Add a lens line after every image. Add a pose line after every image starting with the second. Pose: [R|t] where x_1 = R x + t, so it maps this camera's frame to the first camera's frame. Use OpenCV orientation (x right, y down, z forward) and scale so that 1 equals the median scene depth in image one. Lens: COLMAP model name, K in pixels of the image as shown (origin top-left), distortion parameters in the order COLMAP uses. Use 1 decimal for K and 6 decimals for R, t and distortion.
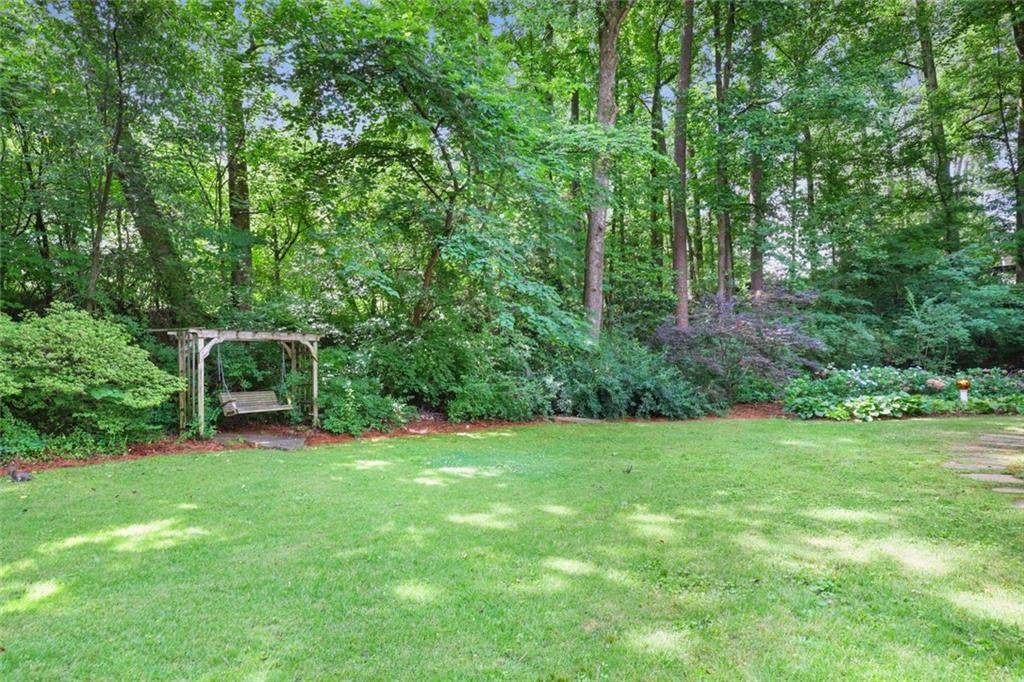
lens RADIAL K [[541.2, 0, 510.7], [0, 541.2, 357.2], [0, 0, 1]] dist [0.001002, 0.000102]
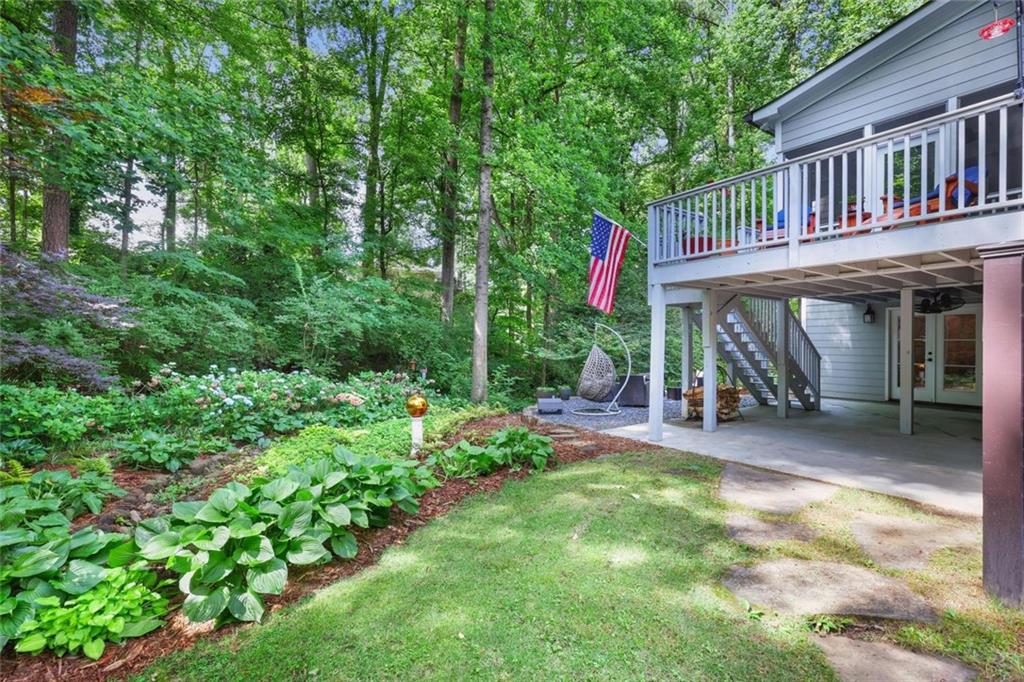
lens RADIAL K [[460.3, 0, 513.0], [0, 460.3, 346.5], [0, 0, 1]] dist [-0.000745, -0.000437]
pose [[0.426566, 0.043450, 0.903412, 0.333024], [-0.018153, 0.999055, -0.039479, 0.005893], [-0.904274, 0.000441, 0.426952, 0.512513]]
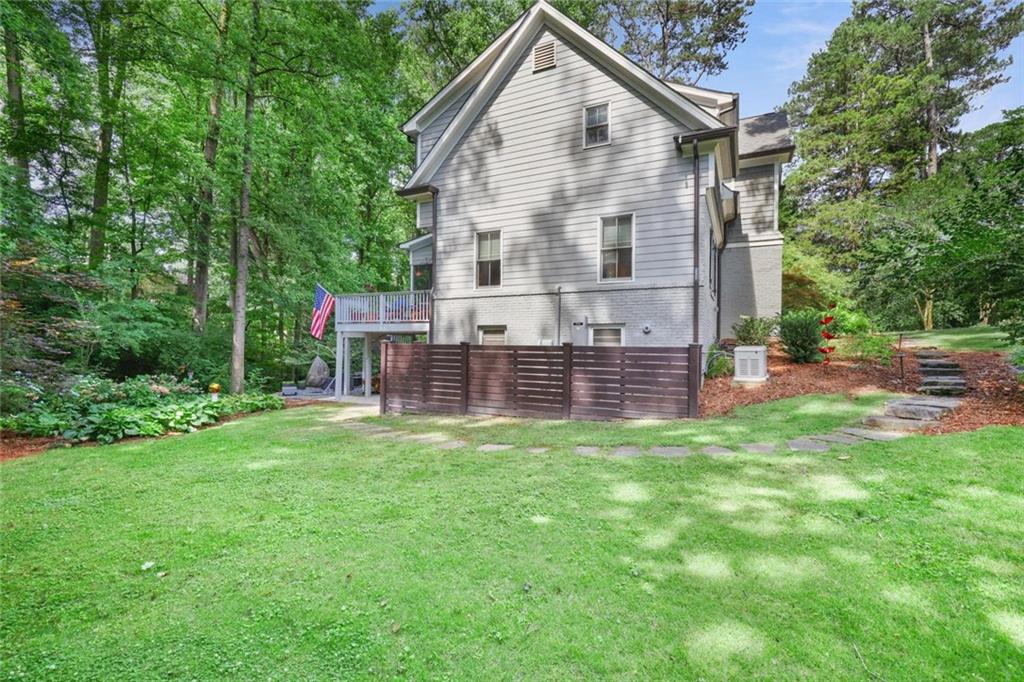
lens RADIAL K [[460.3, 0, 513.0], [0, 460.3, 346.5], [0, 0, 1]] dist [-0.000745, -0.000437]
pose [[-0.055107, 0.050315, 0.997212, -0.090621], [-0.004510, 0.998707, -0.050640, 0.007334], [-0.998470, -0.007288, -0.054809, 0.316901]]
